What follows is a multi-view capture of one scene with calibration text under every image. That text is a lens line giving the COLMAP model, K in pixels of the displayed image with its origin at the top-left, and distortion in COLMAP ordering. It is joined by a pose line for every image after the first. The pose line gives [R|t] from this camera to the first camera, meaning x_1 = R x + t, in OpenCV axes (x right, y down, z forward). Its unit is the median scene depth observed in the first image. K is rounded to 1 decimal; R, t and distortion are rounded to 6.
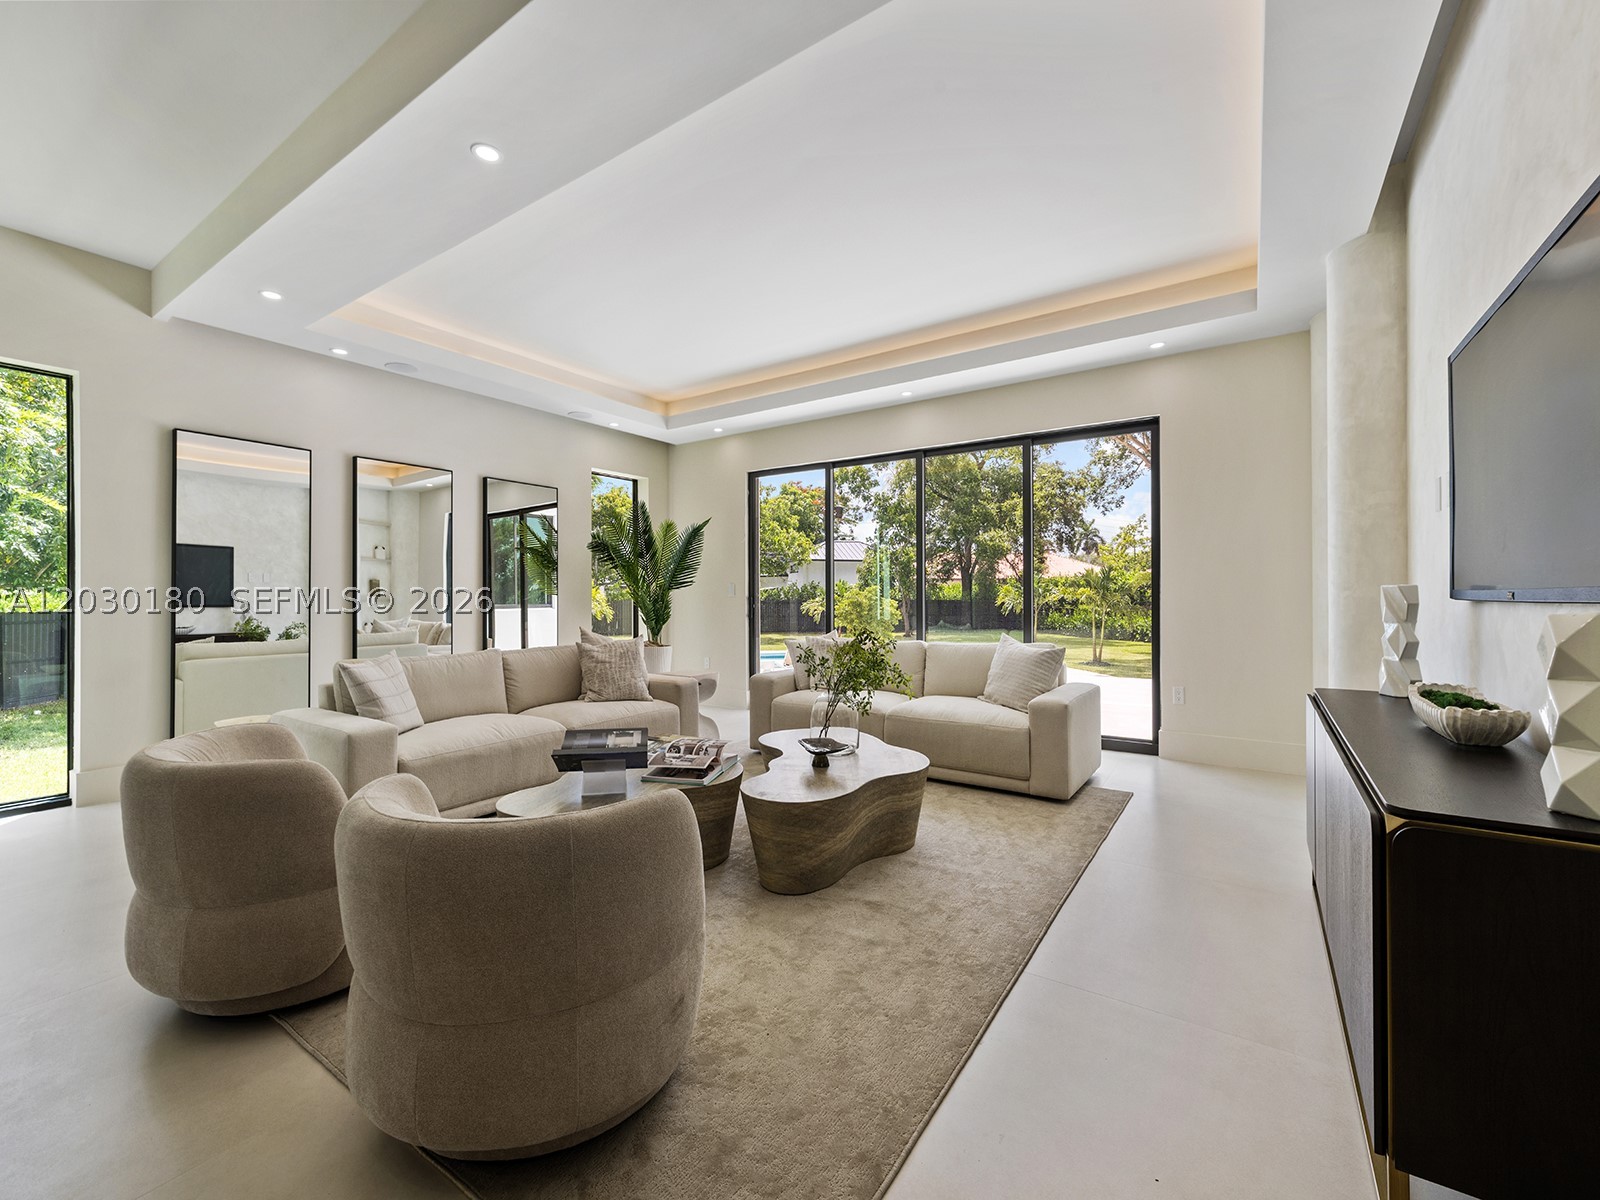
lens RADIAL K [[664.5, 0, 796.3], [0, 664.5, 599.0], [0, 0, 1]] dist [-0.000366, -0.000004]
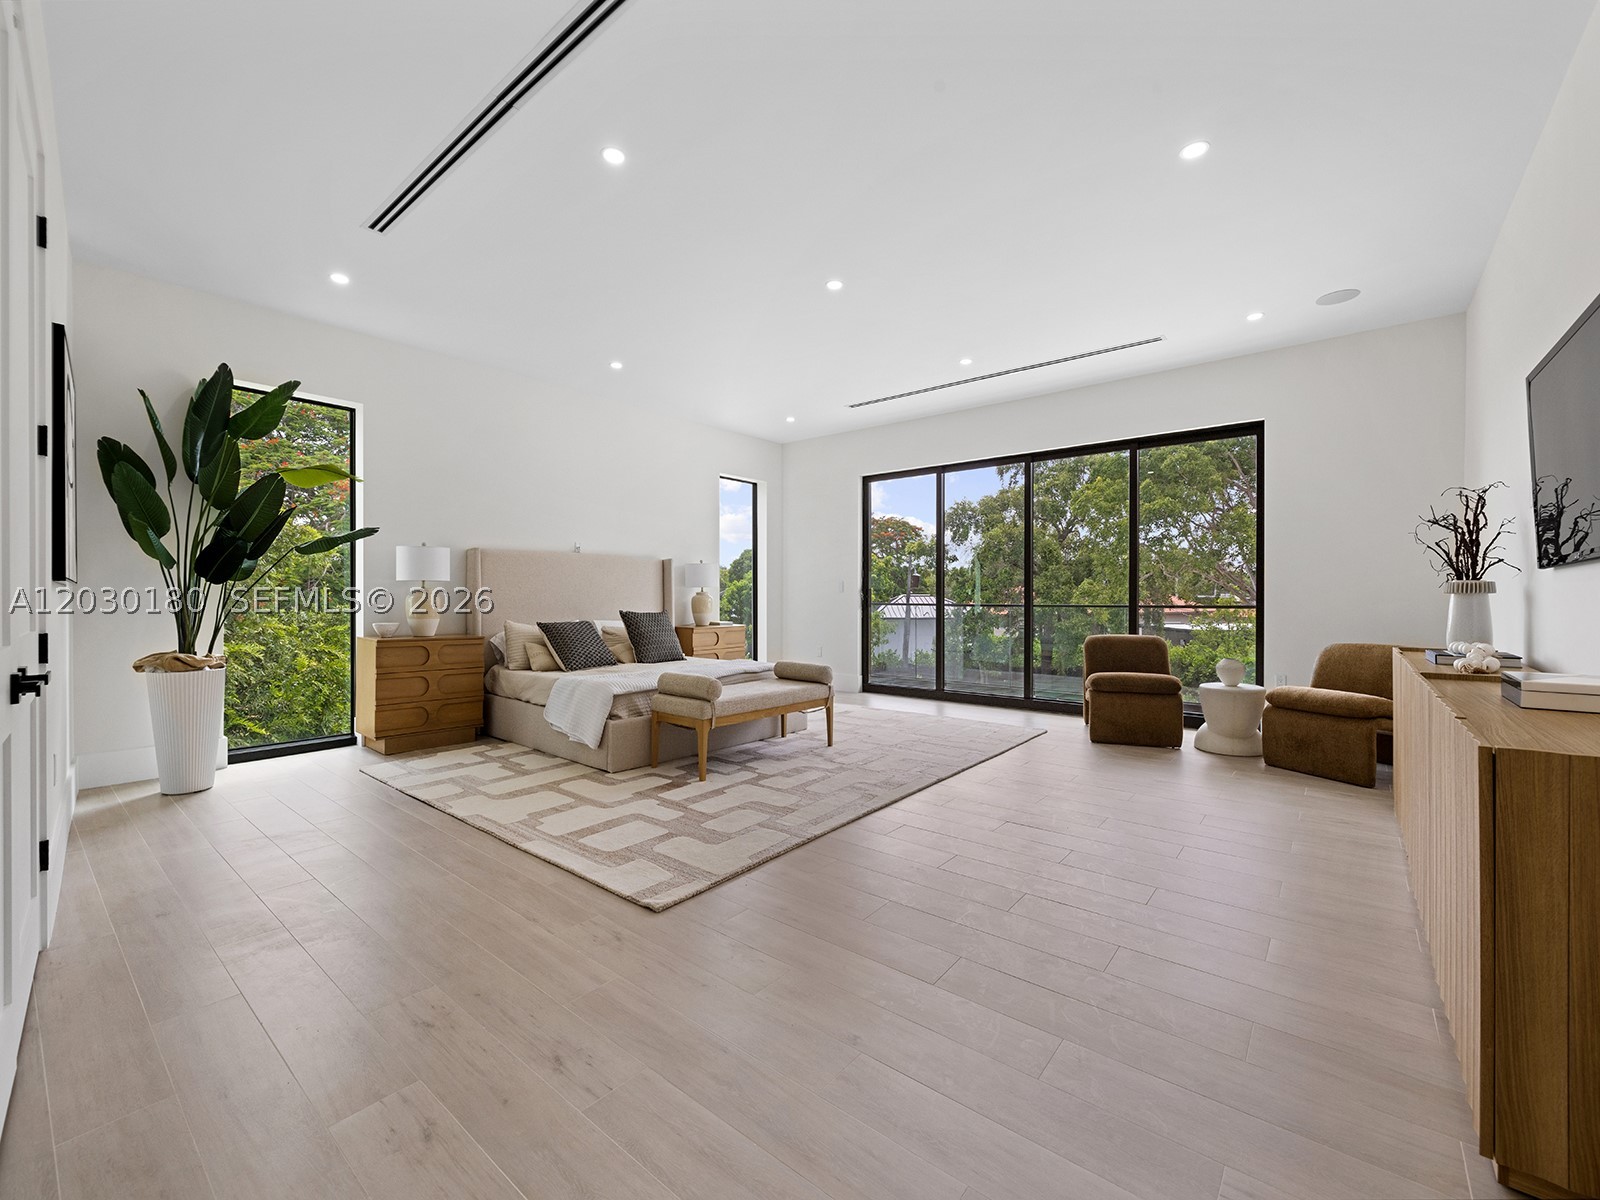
lens RADIAL K [[664.5, 0, 804.2], [0, 664.5, 598.0], [0, 0, 1]] dist [-0.000366, -0.000004]
pose [[0.997228, -0.001953, -0.074384, -0.145804], [0.001242, 0.999953, -0.009603, 0.033929], [0.074399, 0.009484, 0.997183, -0.174117]]
